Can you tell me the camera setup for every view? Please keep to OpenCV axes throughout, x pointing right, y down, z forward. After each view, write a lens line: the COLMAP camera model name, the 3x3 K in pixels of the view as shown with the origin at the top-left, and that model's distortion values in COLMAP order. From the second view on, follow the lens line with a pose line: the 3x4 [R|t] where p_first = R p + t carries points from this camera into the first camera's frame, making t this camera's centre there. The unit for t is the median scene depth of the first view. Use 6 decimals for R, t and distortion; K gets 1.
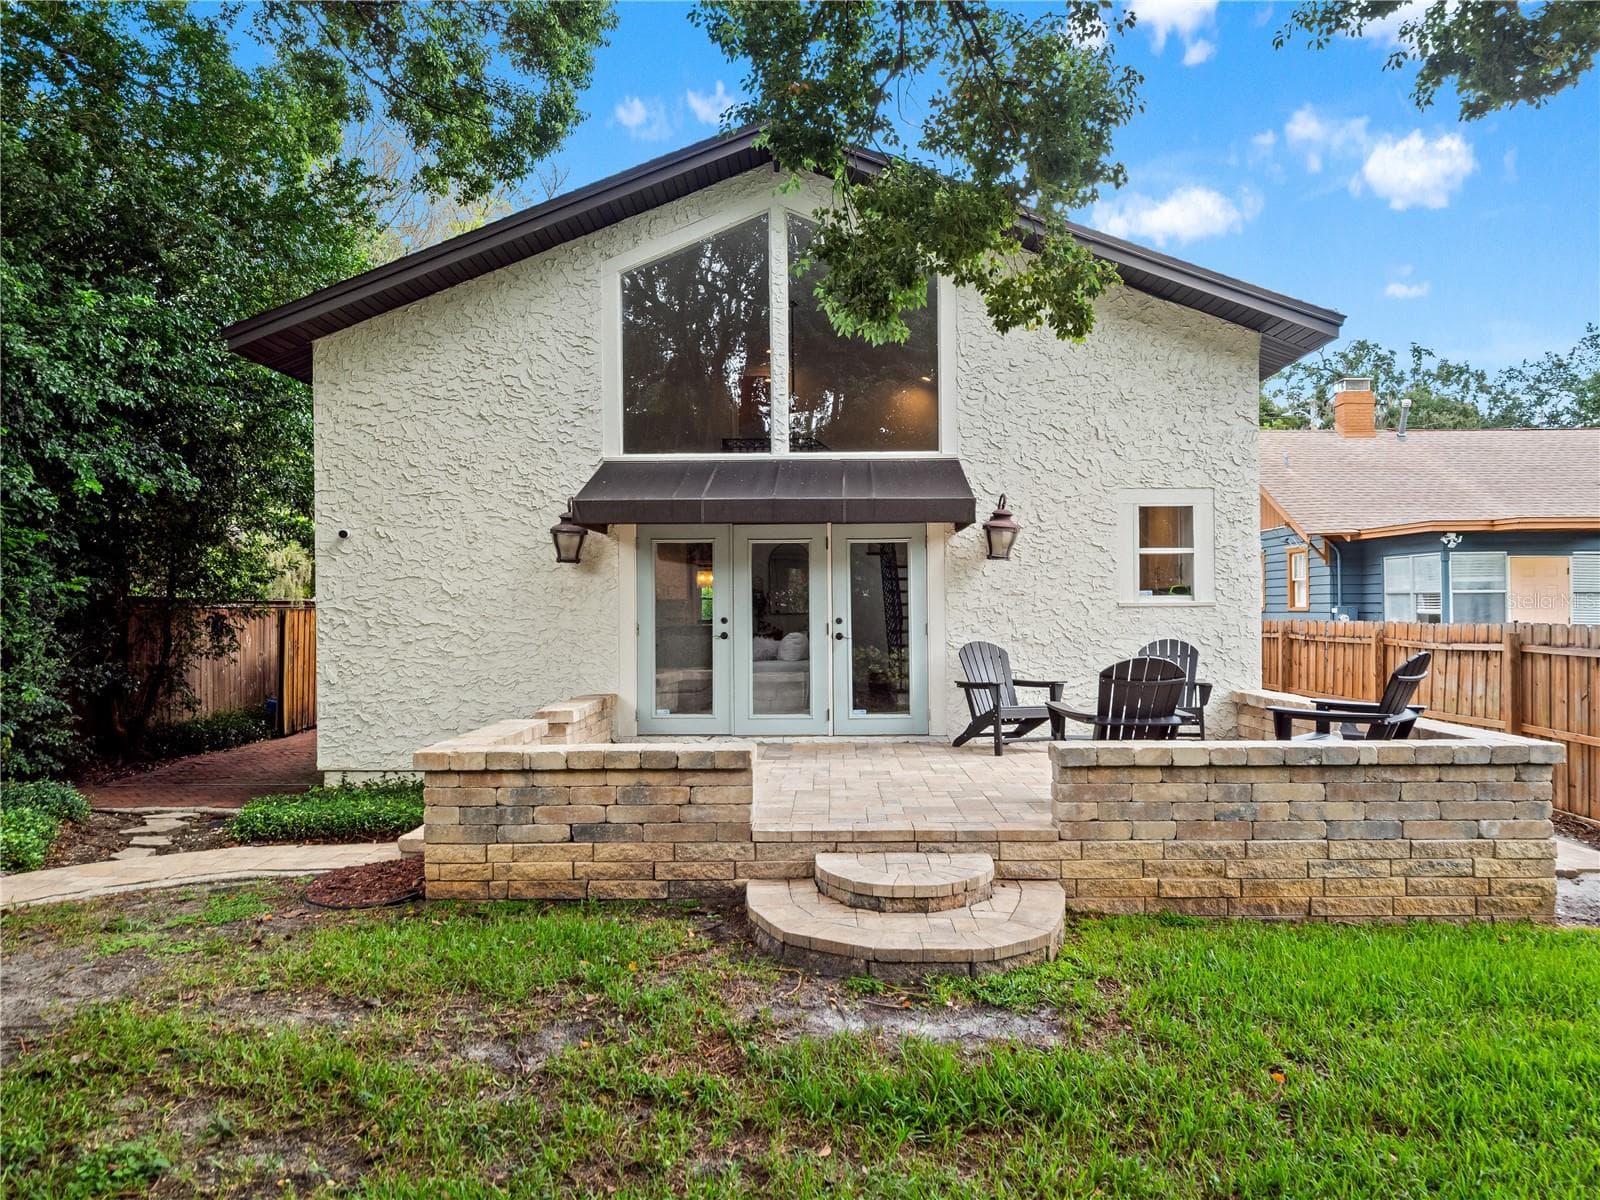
lens RADIAL K [[1084.3, 0, 796.7], [0, 1084.3, 604.0], [0, 0, 1]] dist [0.007435, -0.002642]
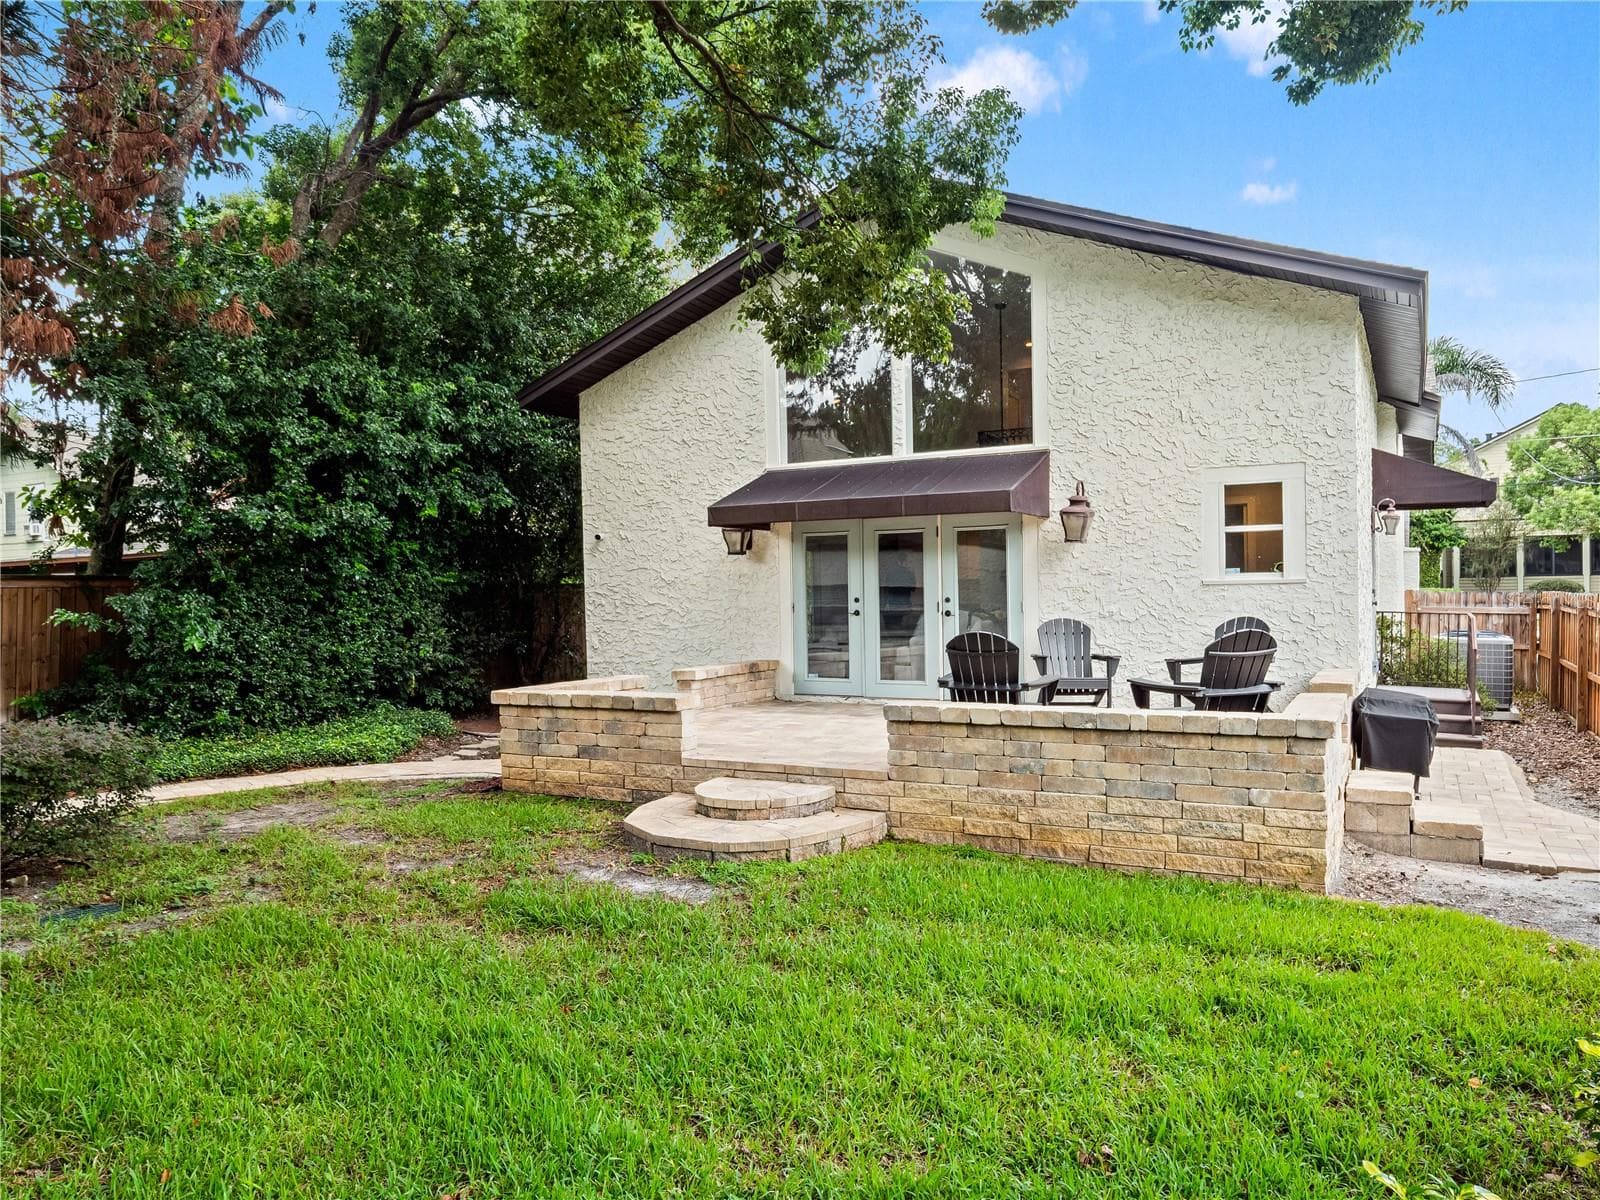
lens RADIAL K [[1038.2, 0, 759.7], [0, 1038.2, 615.1], [0, 0, 1]] dist [0.007040, -0.000409]
pose [[0.892545, 0.001202, -0.450957, 0.472886], [0.013258, 0.999494, 0.028904, -0.003589], [0.450764, -0.031777, 0.892077, -0.079983]]
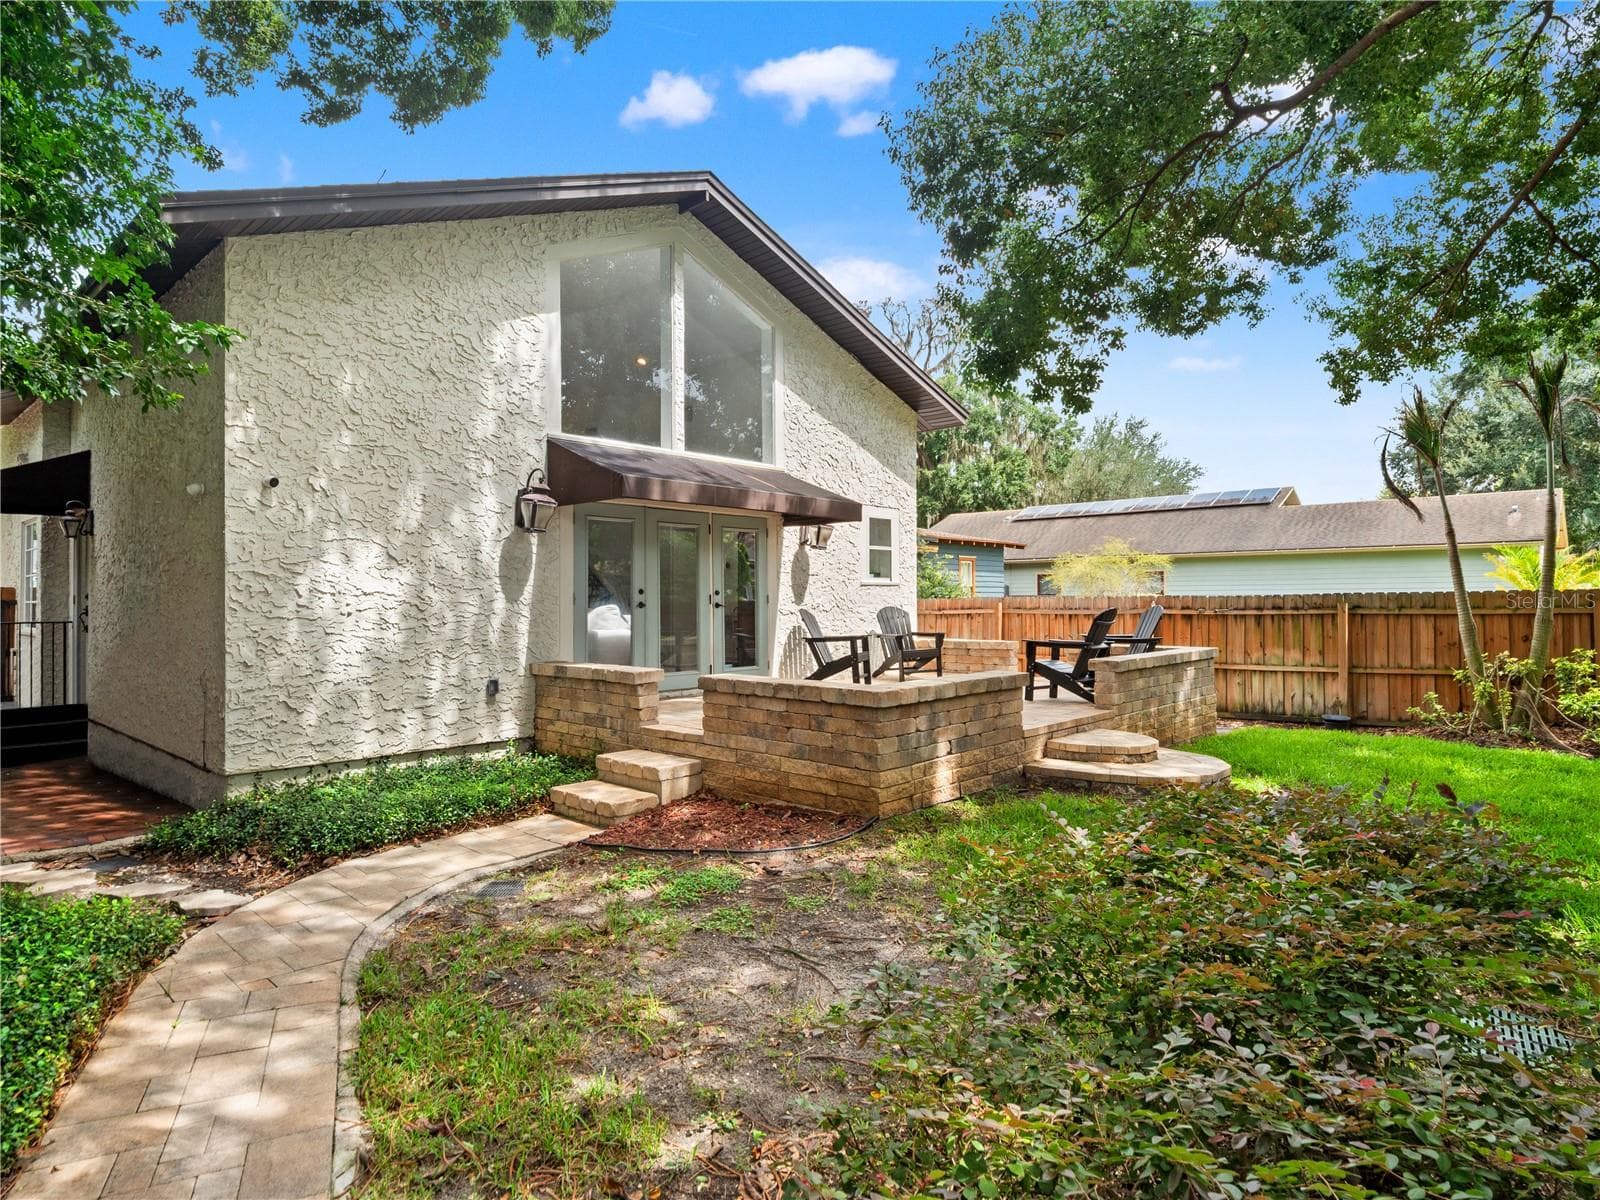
lens RADIAL K [[1071.4, 0, 796.3], [0, 1071.4, 601.7], [0, 0, 1]] dist [0.040341, -0.043429]
pose [[0.610375, 0.004025, 0.792102, -1.155783], [-0.002777, 0.999992, -0.002942, 0.038276], [-0.792108, -0.000404, 0.610381, 0.255077]]
